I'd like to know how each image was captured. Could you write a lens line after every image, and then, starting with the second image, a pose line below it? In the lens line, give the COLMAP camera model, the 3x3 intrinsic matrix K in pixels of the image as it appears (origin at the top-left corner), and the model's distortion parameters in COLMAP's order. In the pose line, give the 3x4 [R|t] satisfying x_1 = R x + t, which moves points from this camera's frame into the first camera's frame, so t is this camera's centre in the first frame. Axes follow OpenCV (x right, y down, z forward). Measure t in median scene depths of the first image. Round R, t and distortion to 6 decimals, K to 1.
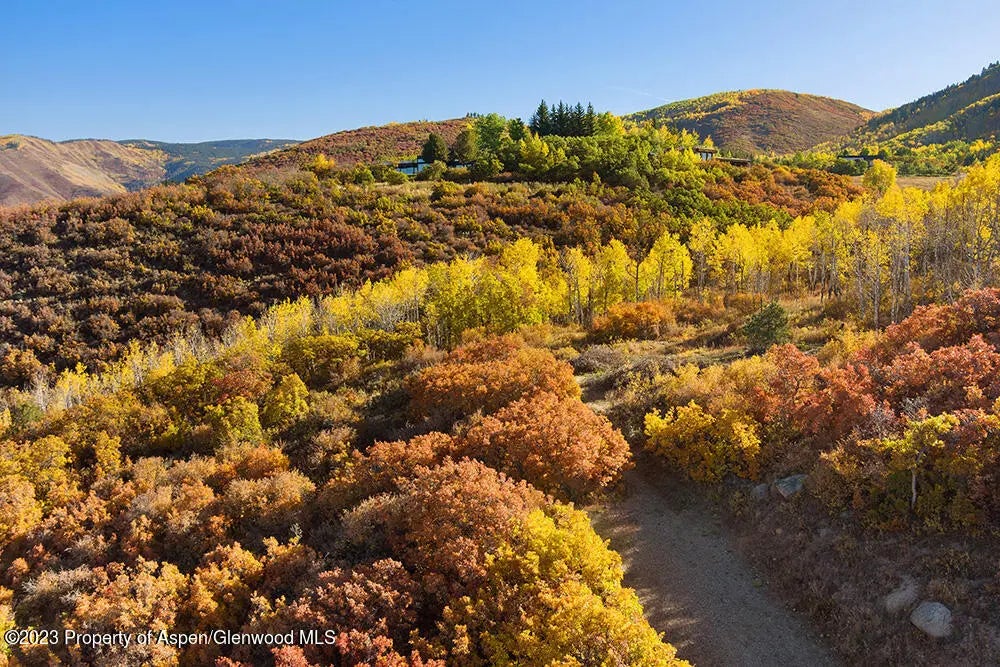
lens RADIAL K [[807.6, 0, 500.0], [0, 807.6, 333.5], [0, 0, 1]] dist [-0.068782, 0.007088]
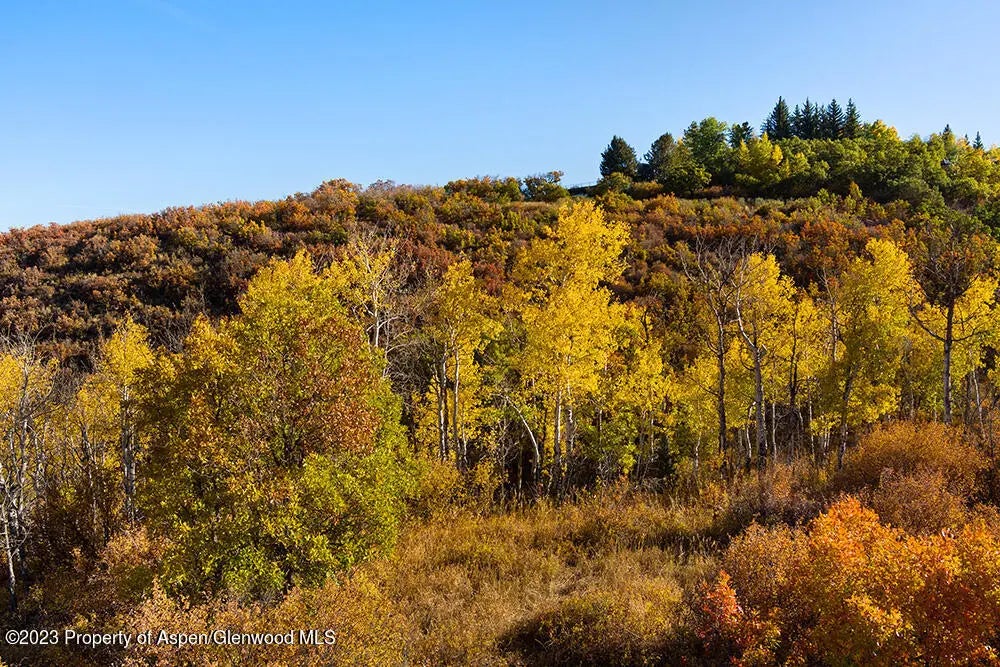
lens RADIAL K [[807.6, 0, 500.0], [0, 807.6, 333.5], [0, 0, 1]] dist [-0.068782, 0.007088]
pose [[0.951405, 0.036436, -0.305778, 0.051257], [-0.060166, 0.995832, -0.068542, -0.020557], [0.302006, 0.083608, 0.949633, 0.342804]]
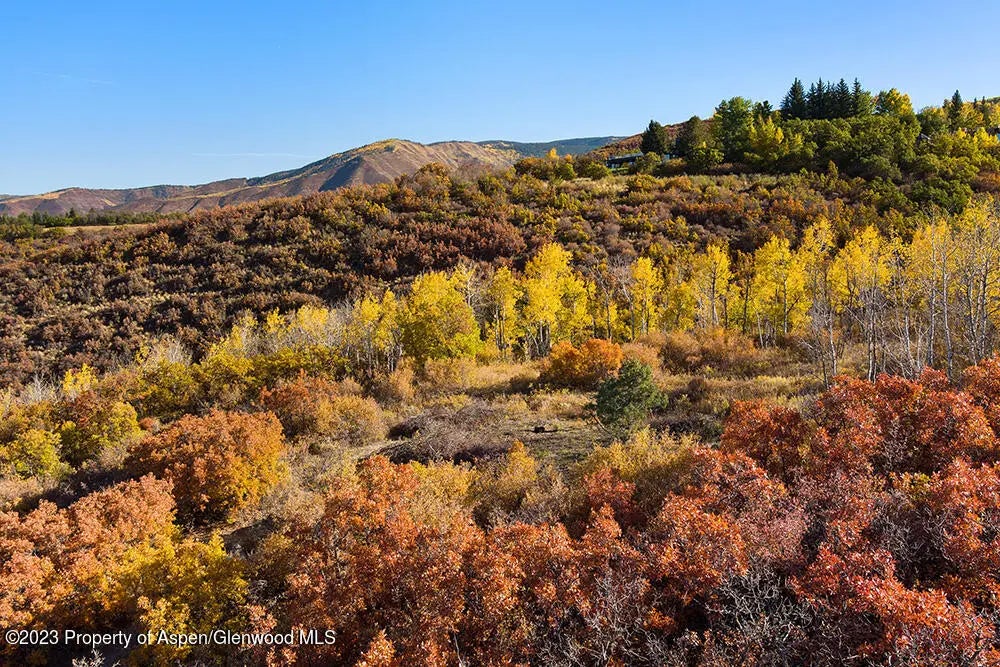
lens RADIAL K [[807.6, 0, 500.0], [0, 807.6, 333.5], [0, 0, 1]] dist [-0.068782, 0.007088]
pose [[0.913738, 0.055120, -0.402548, 0.156246], [-0.053092, 0.998458, 0.016206, -0.020028], [0.402821, 0.006564, 0.915255, 0.125039]]
